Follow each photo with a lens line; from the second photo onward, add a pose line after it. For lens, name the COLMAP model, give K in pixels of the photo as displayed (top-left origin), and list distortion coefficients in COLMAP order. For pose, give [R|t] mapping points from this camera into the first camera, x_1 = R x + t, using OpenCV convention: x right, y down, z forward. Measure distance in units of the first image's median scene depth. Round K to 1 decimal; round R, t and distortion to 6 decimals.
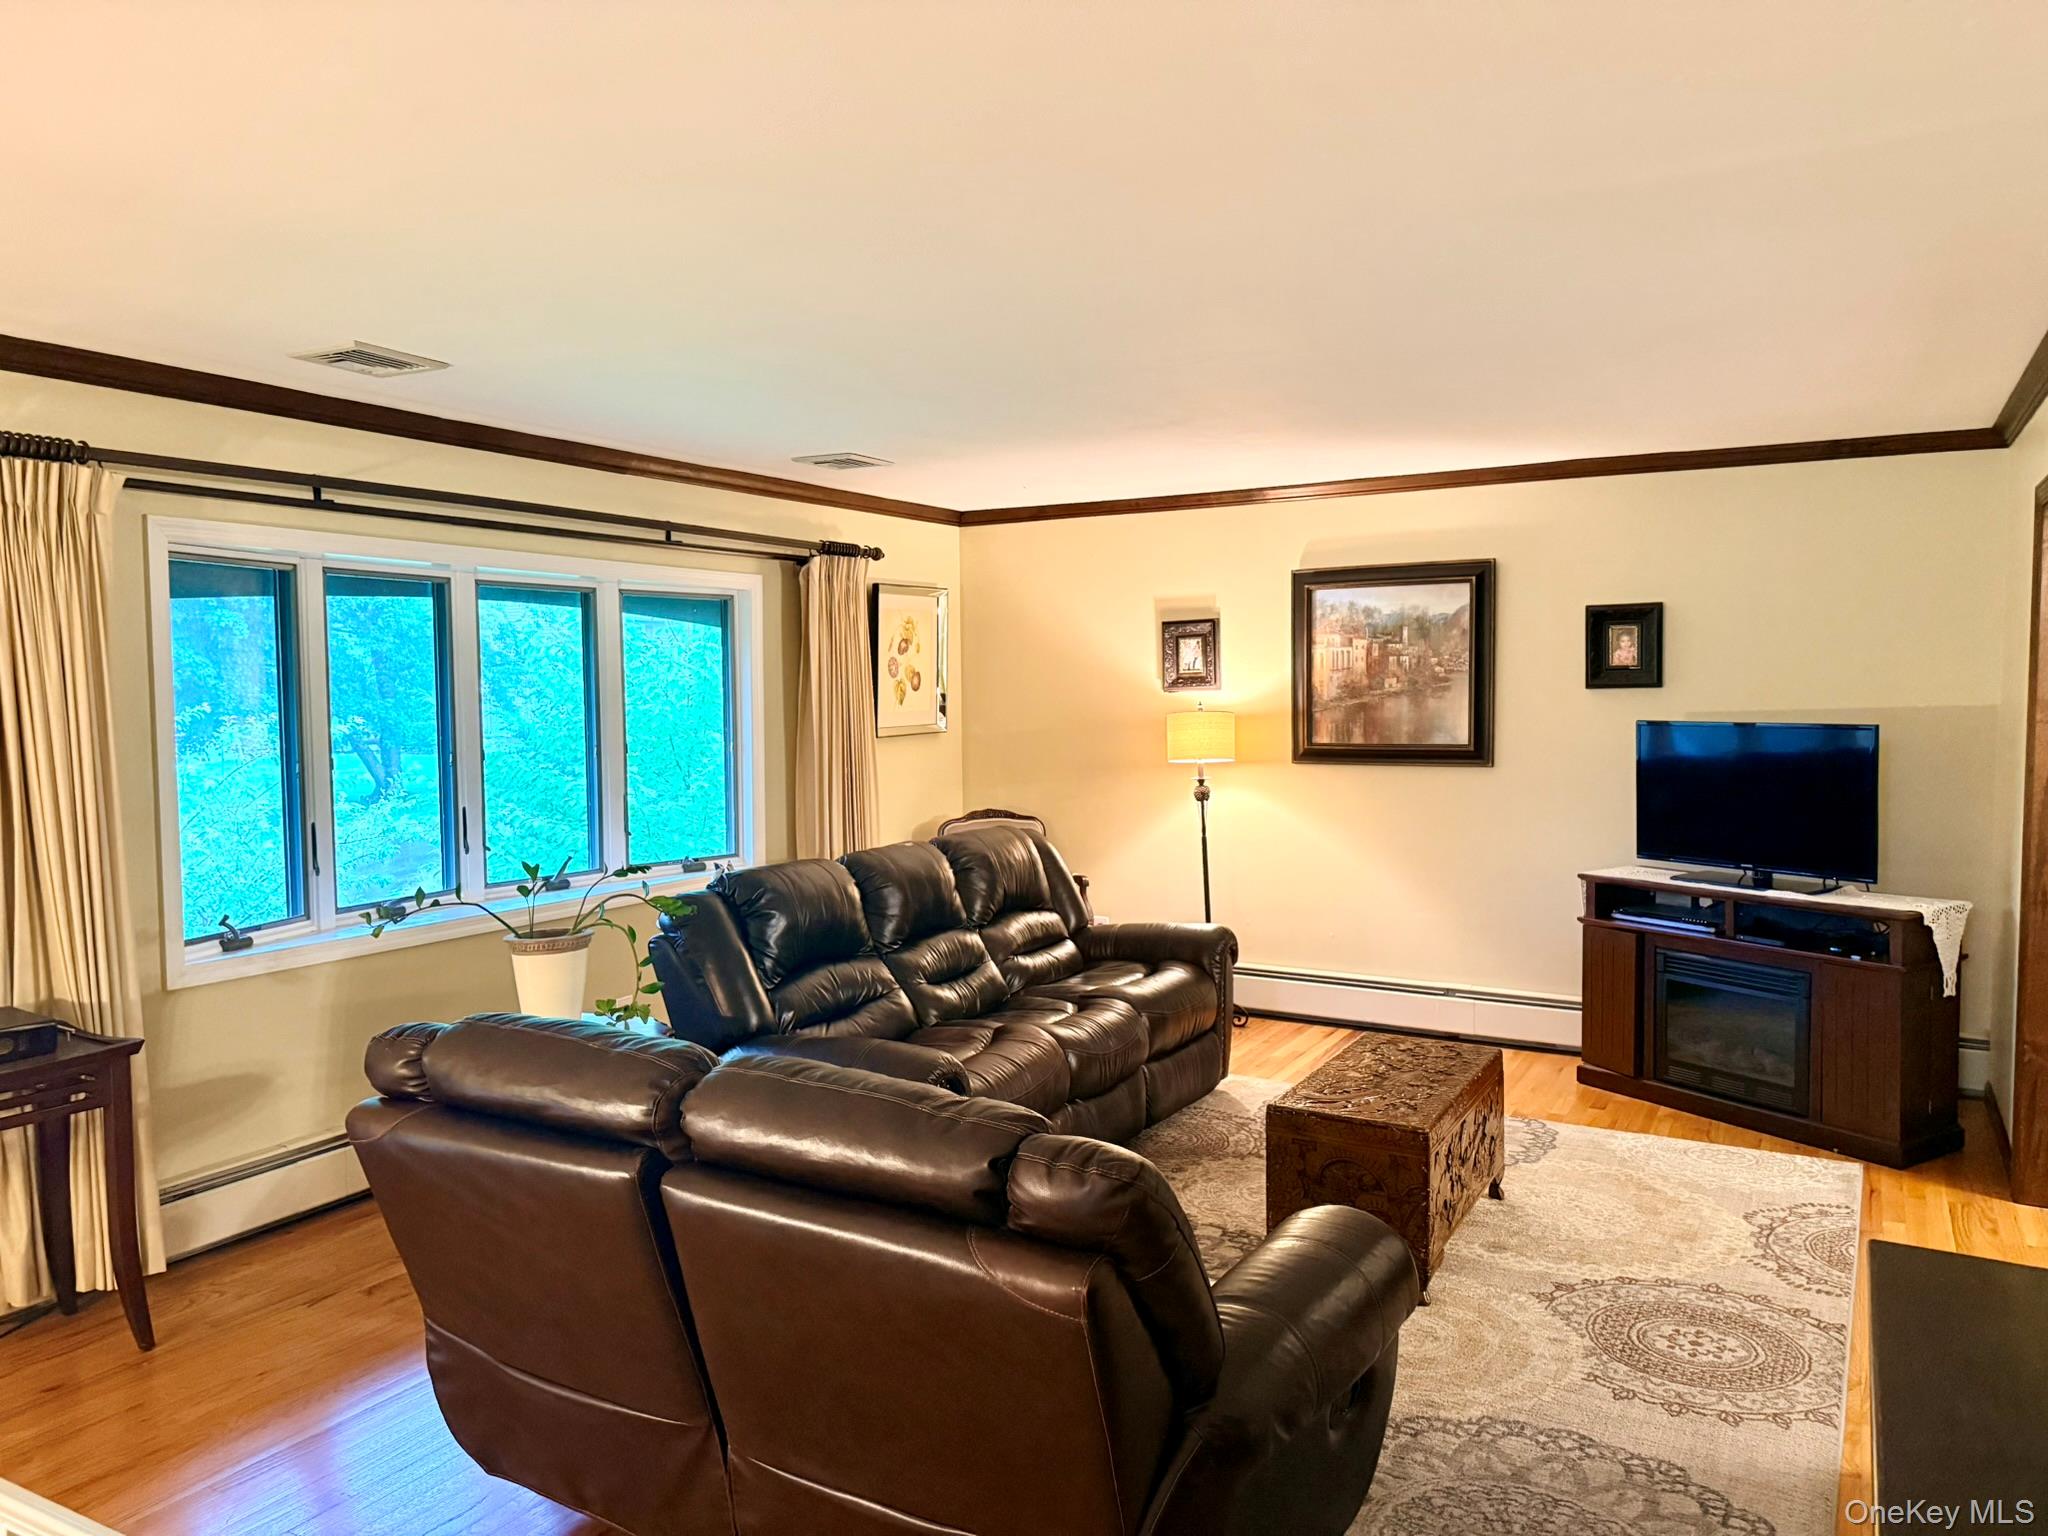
lens RADIAL K [[1467.5, 0, 1024.0], [0, 1467.5, 768.0], [0, 0, 1]] dist [0.078844, -0.080078]
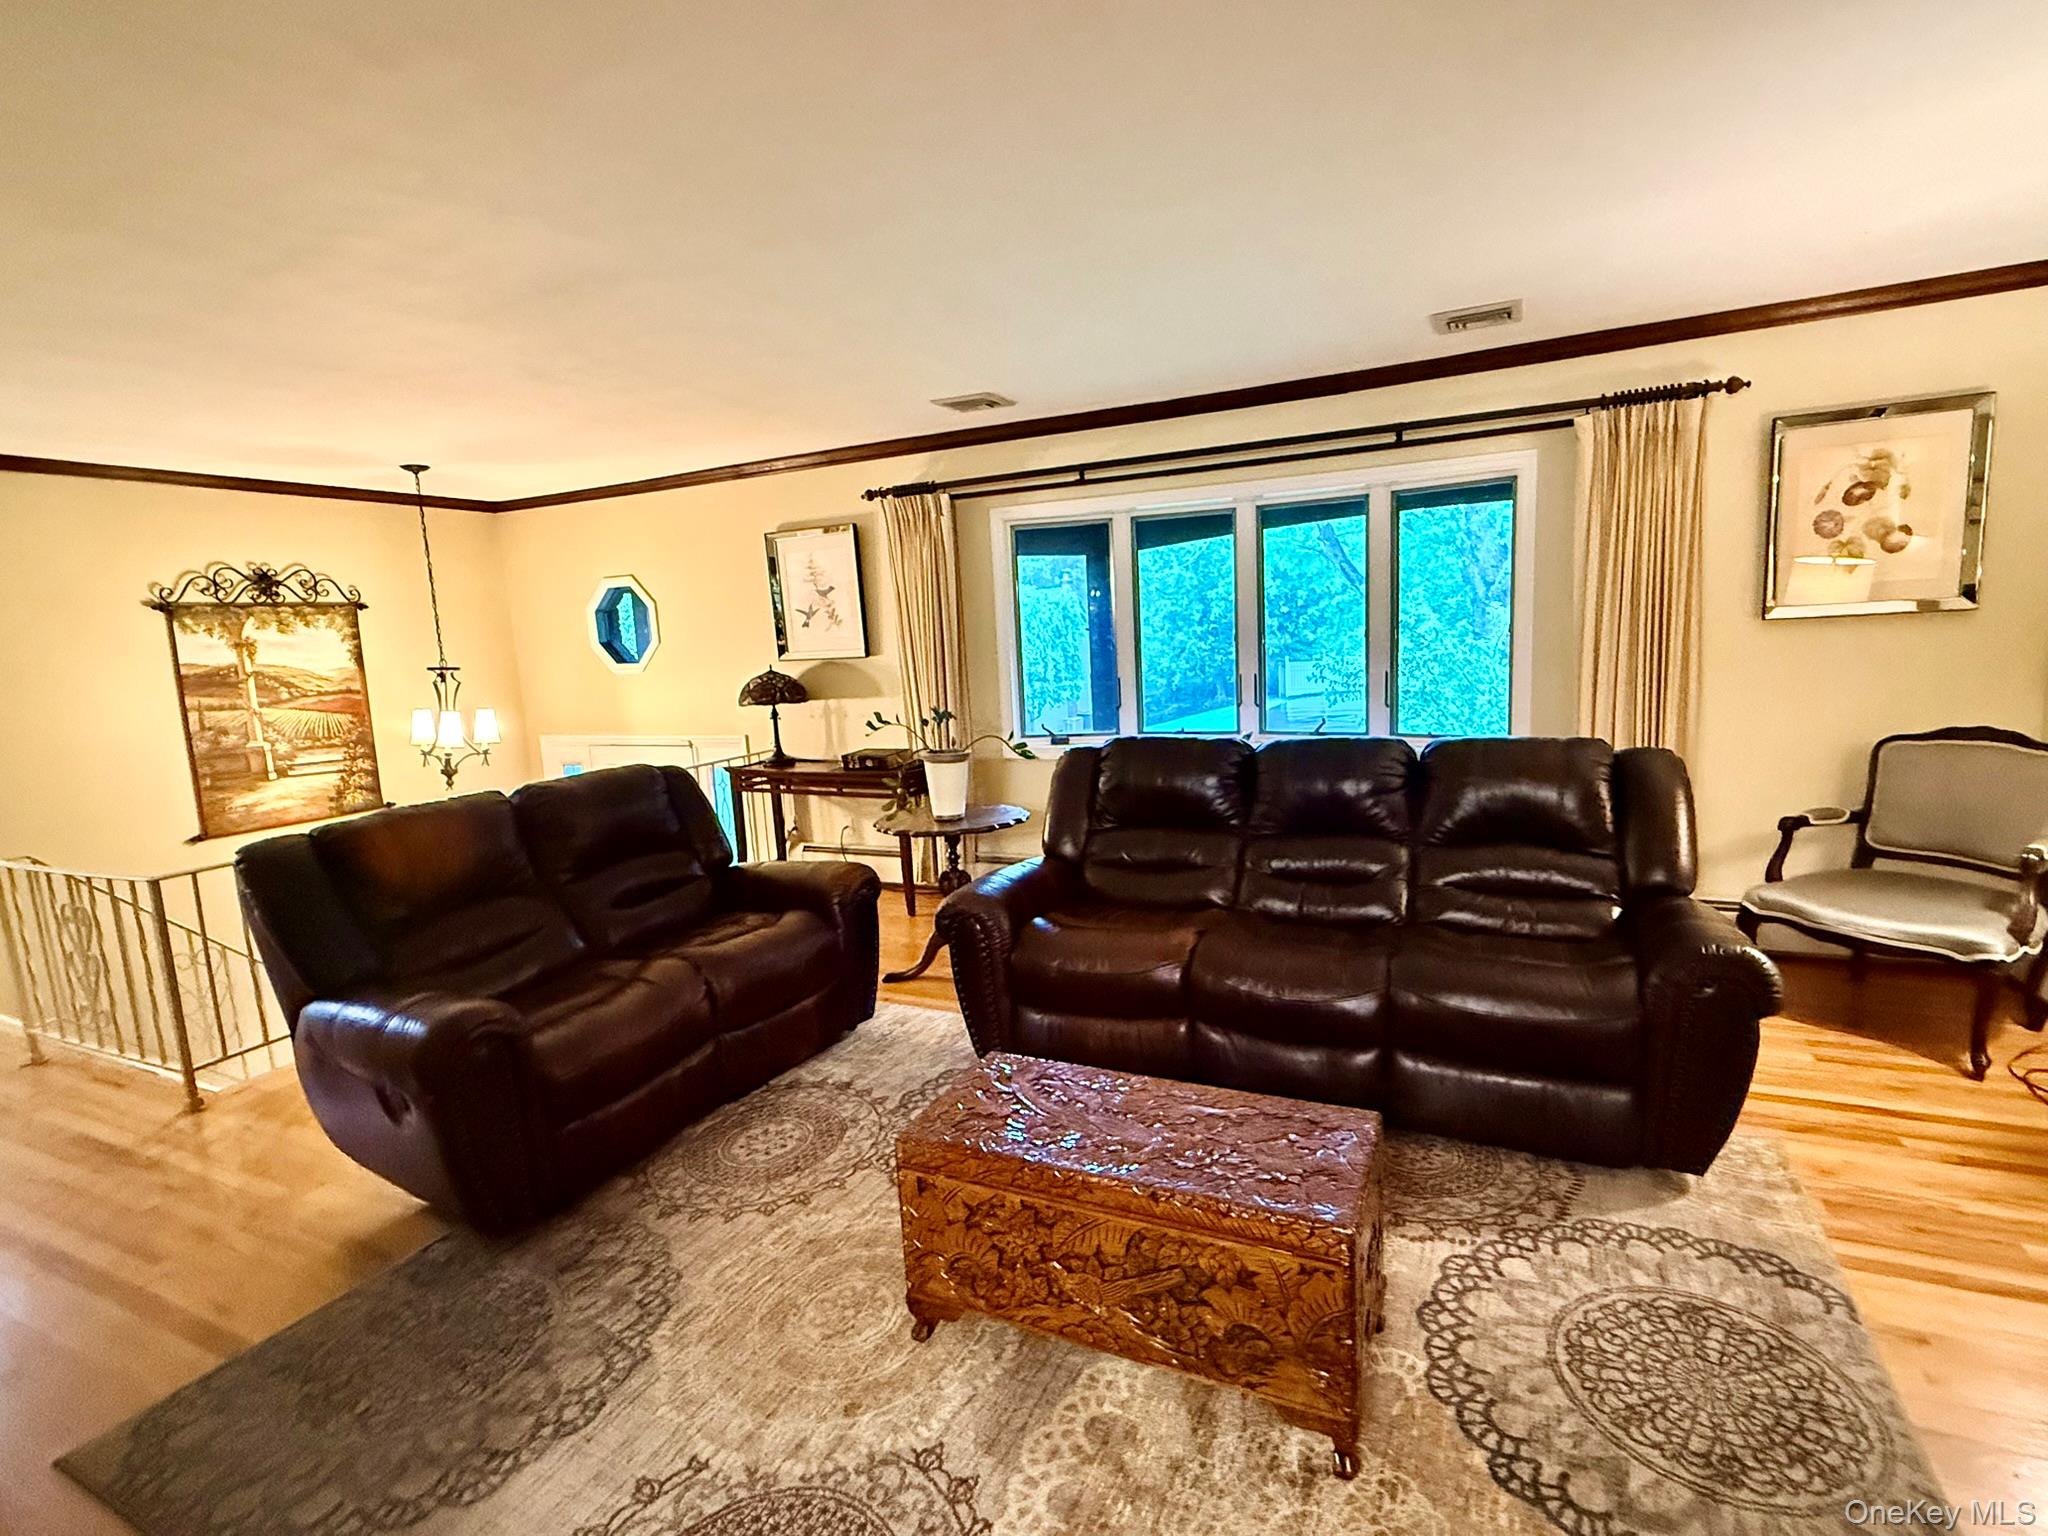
lens RADIAL K [[996.4, 0, 1024.0], [0, 996.4, 768.0], [0, 0, 1]] dist [0.000978, -0.000008]
pose [[0.057708, 0.153397, -0.986478, 0.478939], [-0.003326, 0.988149, 0.153462, -0.024950], [0.998328, -0.005575, 0.057534, 0.637541]]
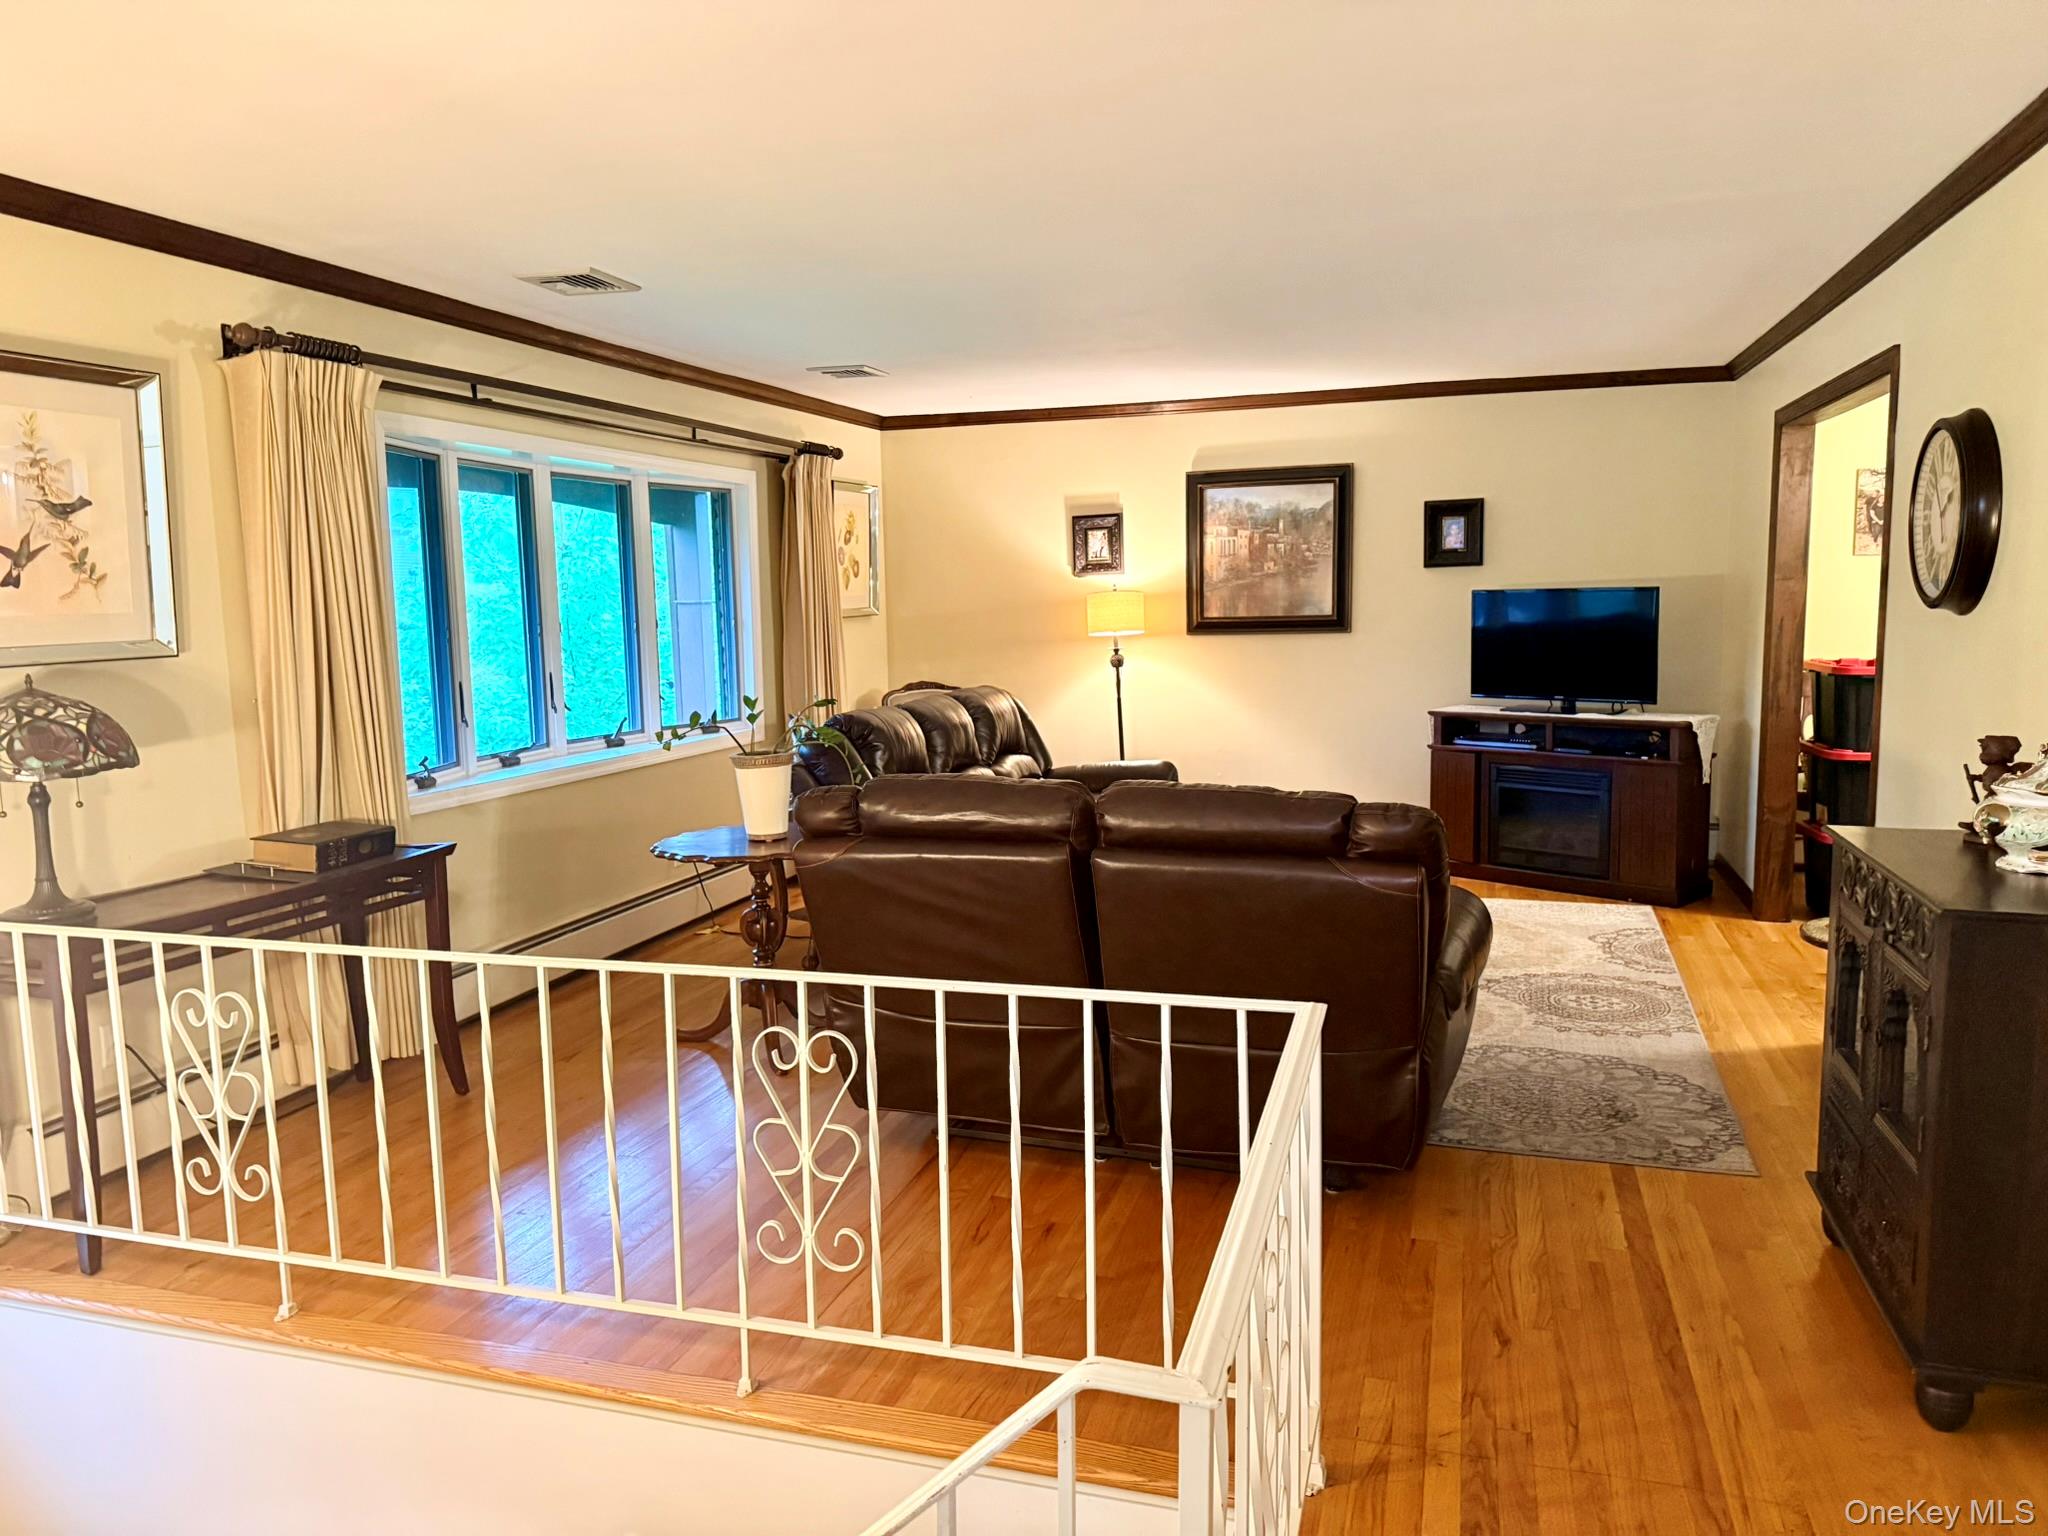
lens RADIAL K [[1478.7, 0, 1016.6], [0, 1478.7, 755.7], [0, 0, 1]] dist [0.167743, -0.292637]
pose [[0.976926, -0.031513, 0.211241, -0.235118], [0.020946, 0.998423, 0.052076, 0.032660], [-0.212549, -0.046450, 0.976046, -0.178730]]
